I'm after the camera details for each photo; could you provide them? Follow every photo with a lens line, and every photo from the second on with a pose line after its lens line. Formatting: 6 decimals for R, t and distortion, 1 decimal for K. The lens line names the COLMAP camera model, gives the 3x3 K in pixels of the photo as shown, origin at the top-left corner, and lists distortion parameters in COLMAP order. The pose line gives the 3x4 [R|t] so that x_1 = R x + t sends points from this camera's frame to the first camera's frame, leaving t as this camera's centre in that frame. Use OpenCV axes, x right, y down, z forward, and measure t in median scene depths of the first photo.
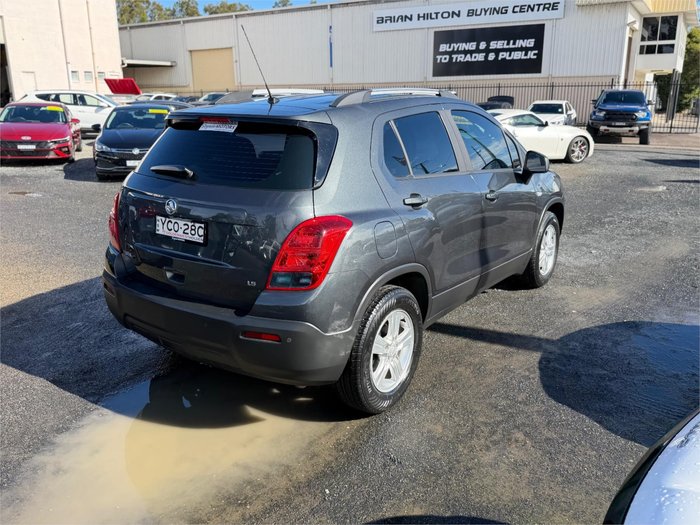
lens RADIAL K [[575.8, 0, 359.5], [0, 575.8, 266.6], [0, 0, 1]] dist [0.077961, -0.102518]
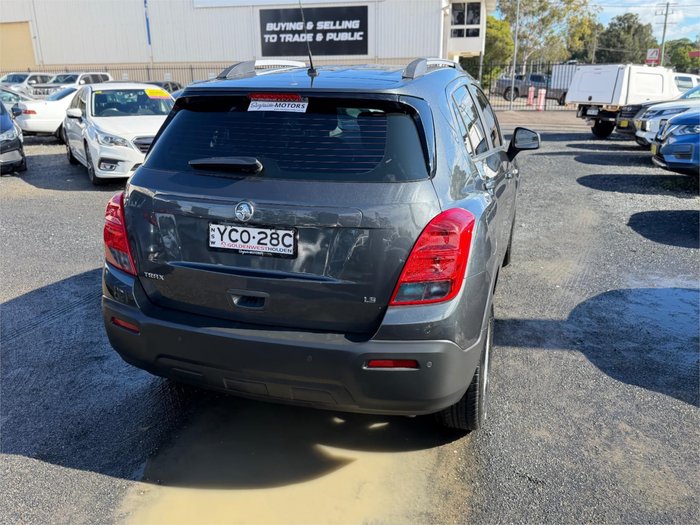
lens RADIAL K [[575.8, 0, 351.4], [0, 575.8, 260.3], [0, 0, 1]] dist [0.077531, -0.118365]
pose [[0.954875, -0.092504, 0.282234, -0.242003], [0.087030, 0.995695, 0.031900, -0.029717], [-0.283970, -0.005898, 0.958815, 0.133385]]
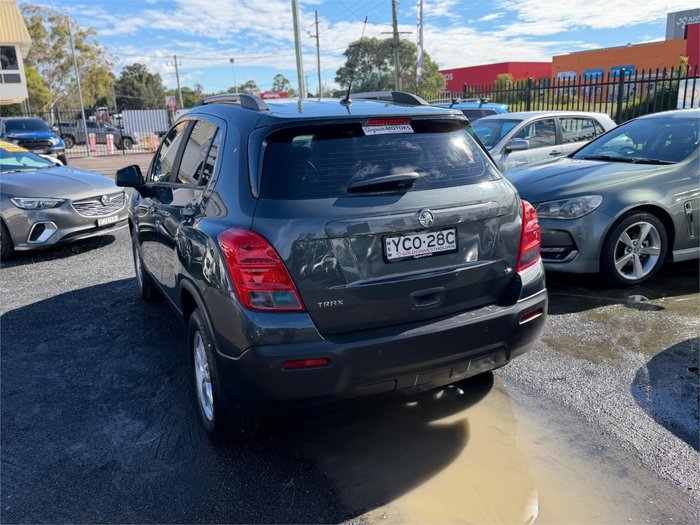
lens RADIAL K [[578.8, 0, 337.0], [0, 578.8, 271.6], [0, 0, 1]] dist [0.013615, -0.010252]
pose [[0.501382, -0.246241, 0.829446, -0.666238], [0.280331, 0.953168, 0.113516, -0.096037], [-0.818554, 0.175605, 0.546930, 0.381500]]
